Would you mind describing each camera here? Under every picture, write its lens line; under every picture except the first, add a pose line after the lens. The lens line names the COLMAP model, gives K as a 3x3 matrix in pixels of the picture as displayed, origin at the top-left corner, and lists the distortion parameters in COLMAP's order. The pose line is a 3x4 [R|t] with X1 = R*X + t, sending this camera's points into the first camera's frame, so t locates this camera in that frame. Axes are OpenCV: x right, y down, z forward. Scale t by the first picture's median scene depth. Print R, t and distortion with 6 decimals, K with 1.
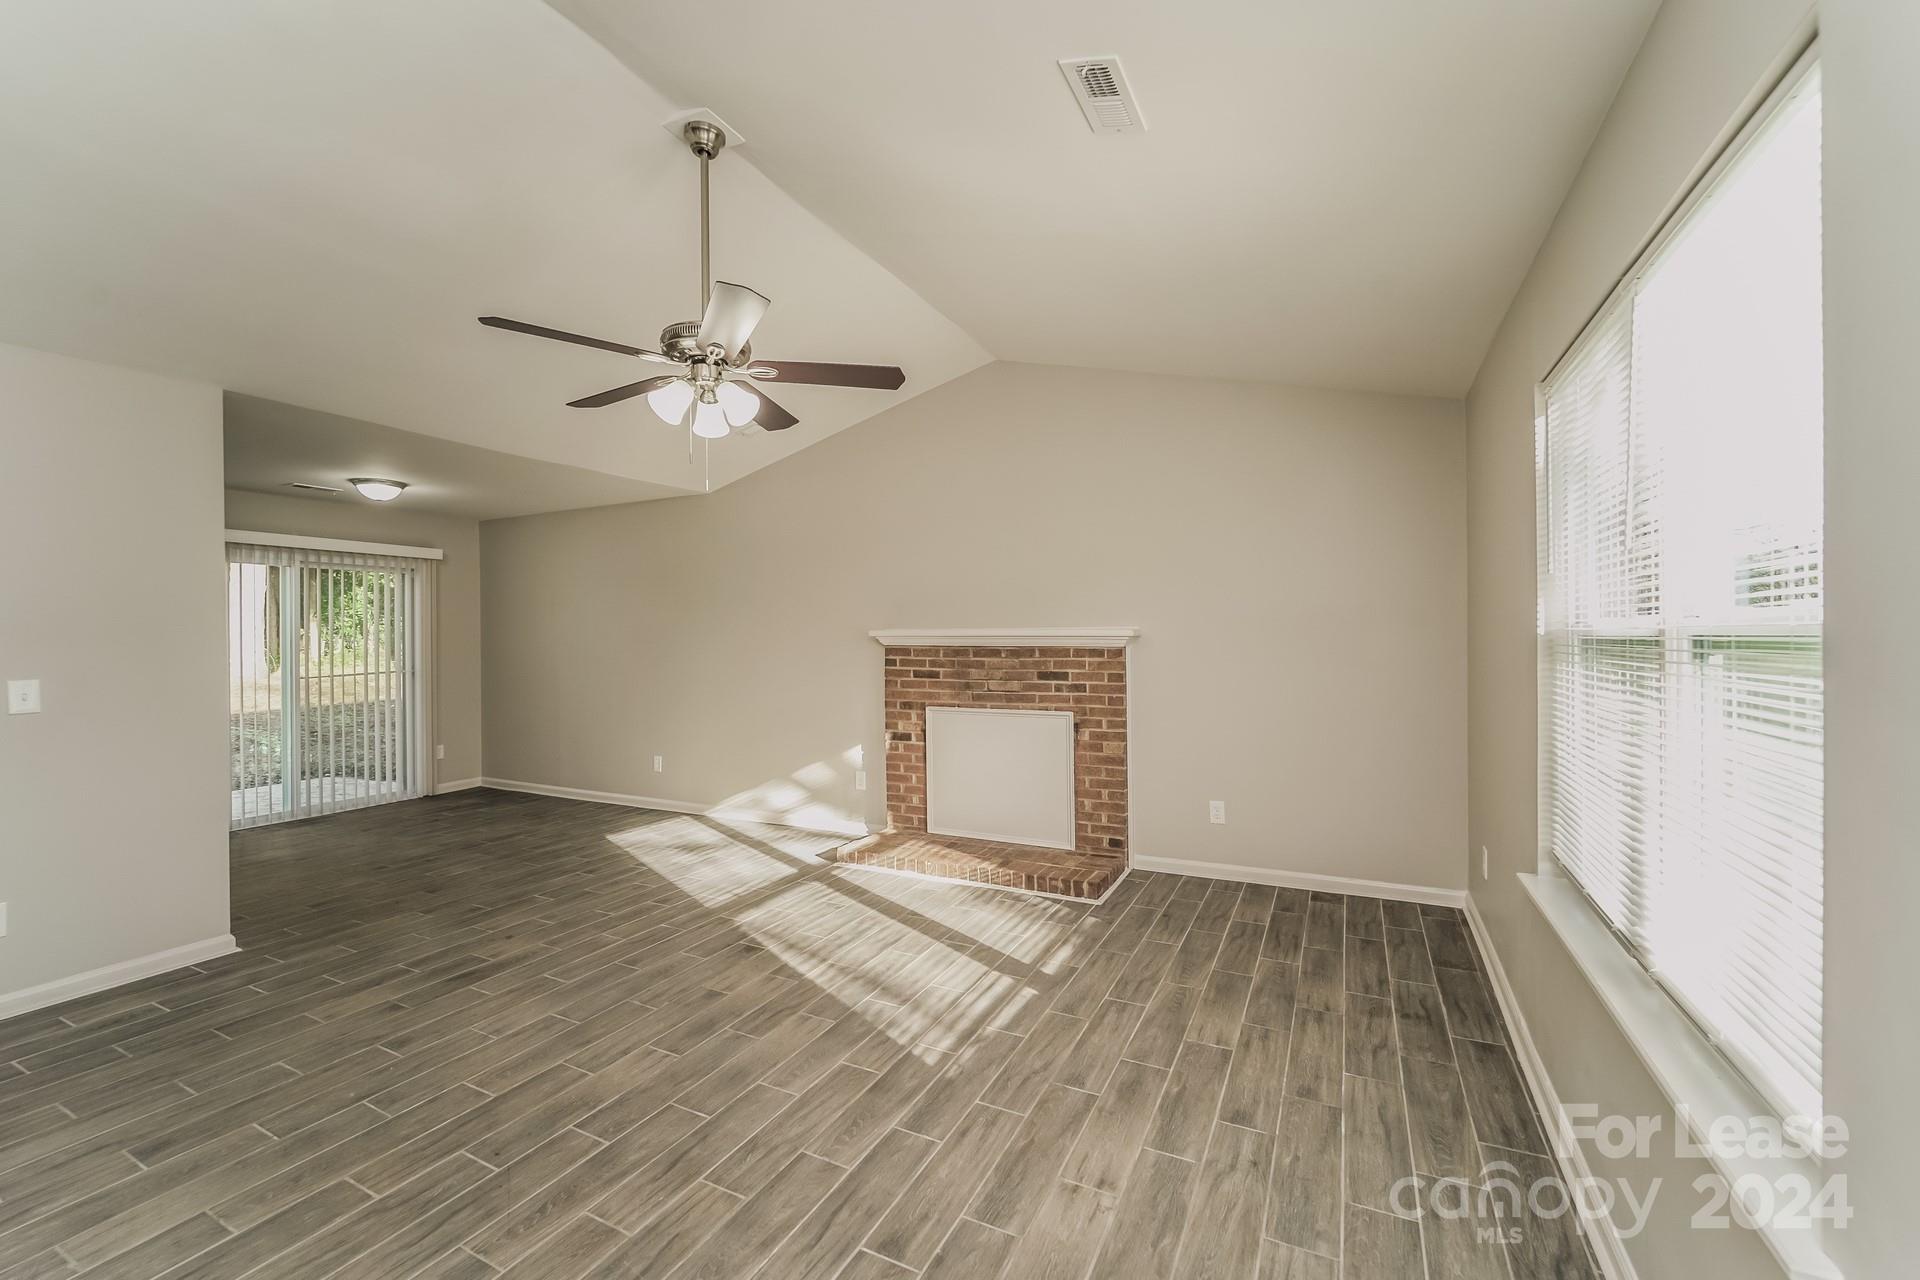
lens RADIAL K [[780.8, 0, 964.1], [0, 780.8, 638.4], [0, 0, 1]] dist [0.001281, -0.000679]
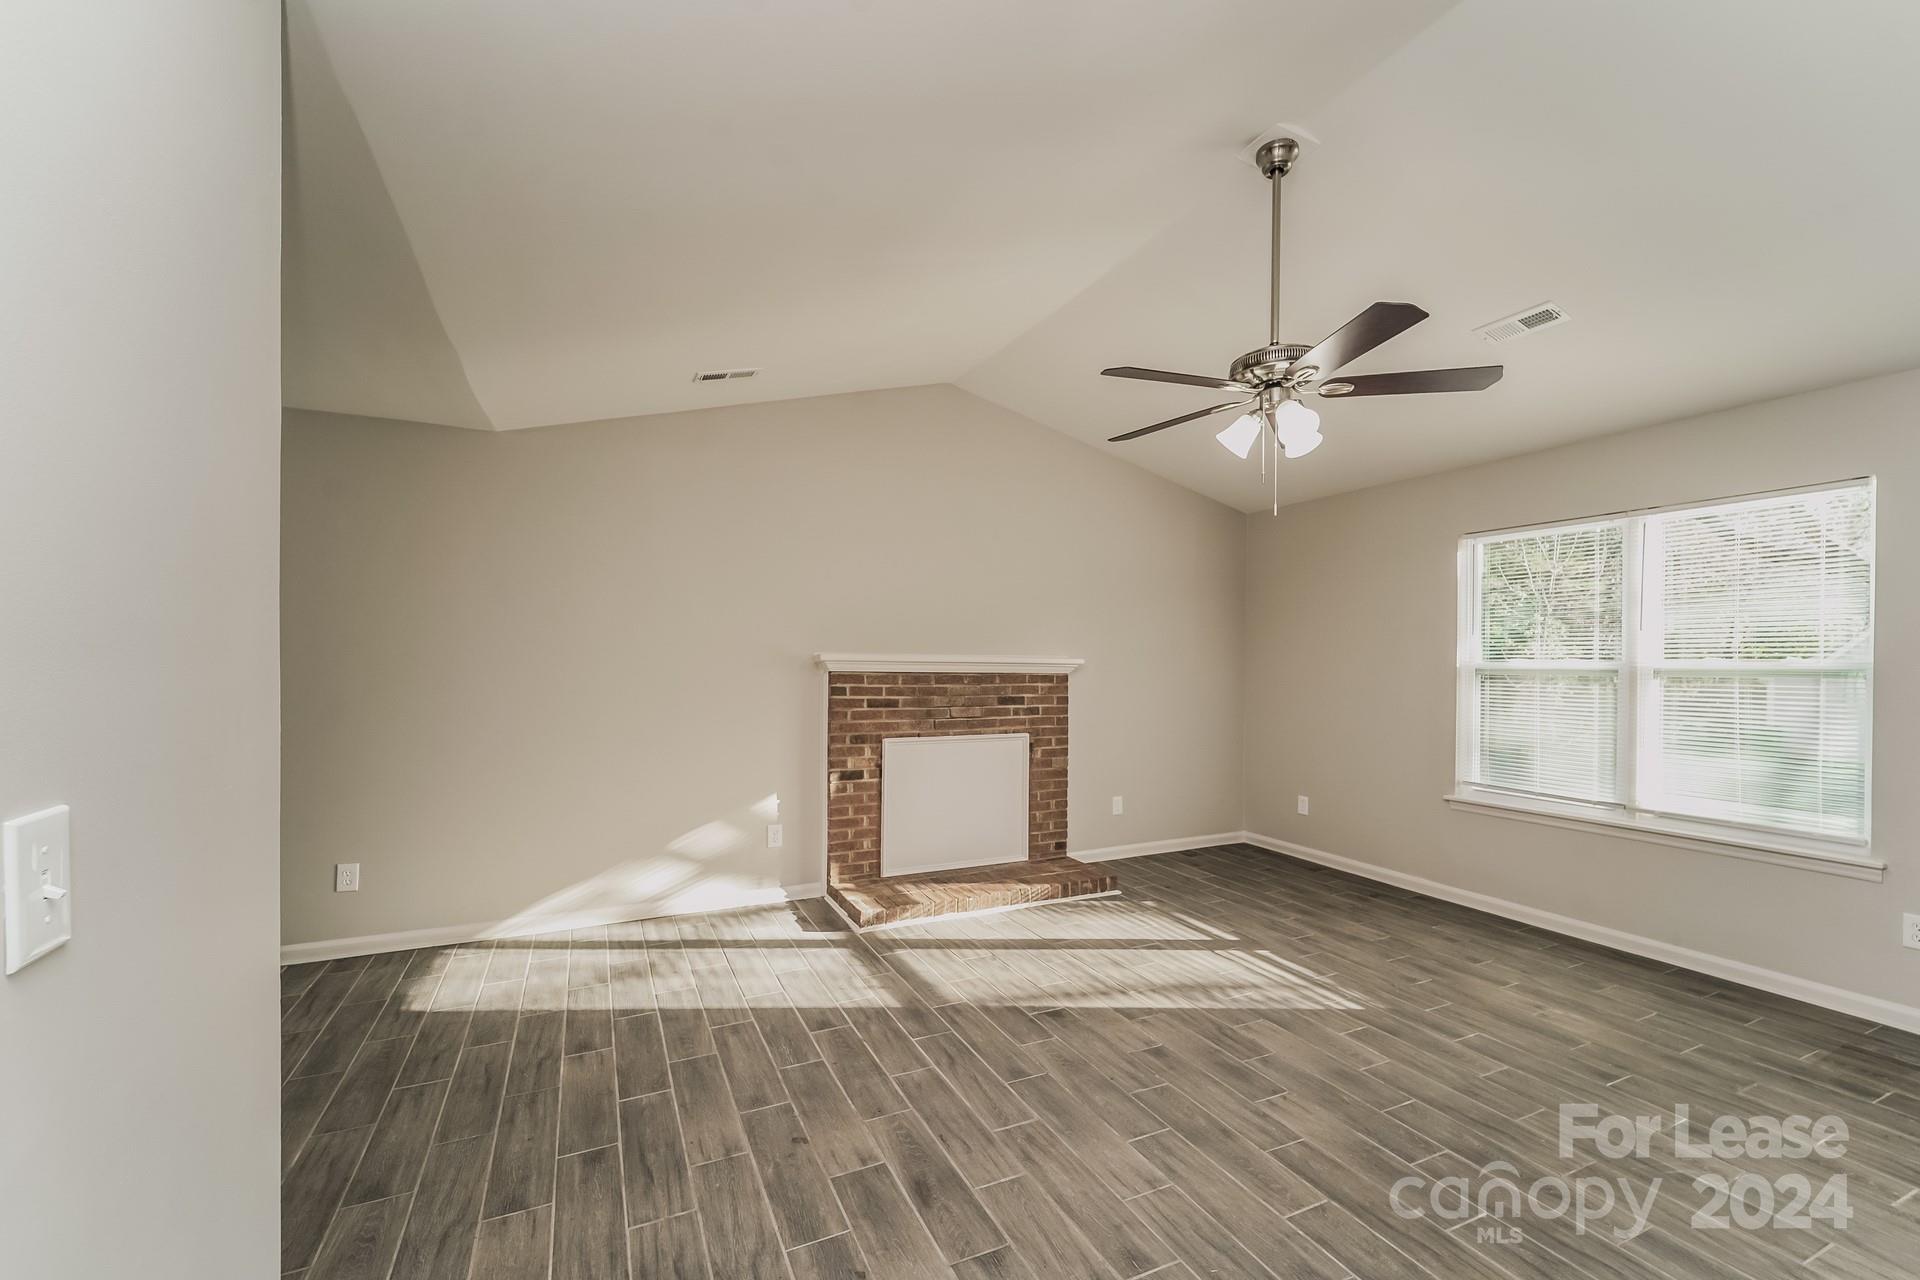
lens RADIAL K [[780.8, 0, 960.2], [0, 780.8, 667.1], [0, 0, 1]] dist [0.001281, -0.000679]
pose [[0.615781, 0.007933, 0.787877, -0.796988], [-0.010519, 0.999943, -0.001848, 0.005106], [-0.787847, -0.007150, 0.615829, 0.415044]]
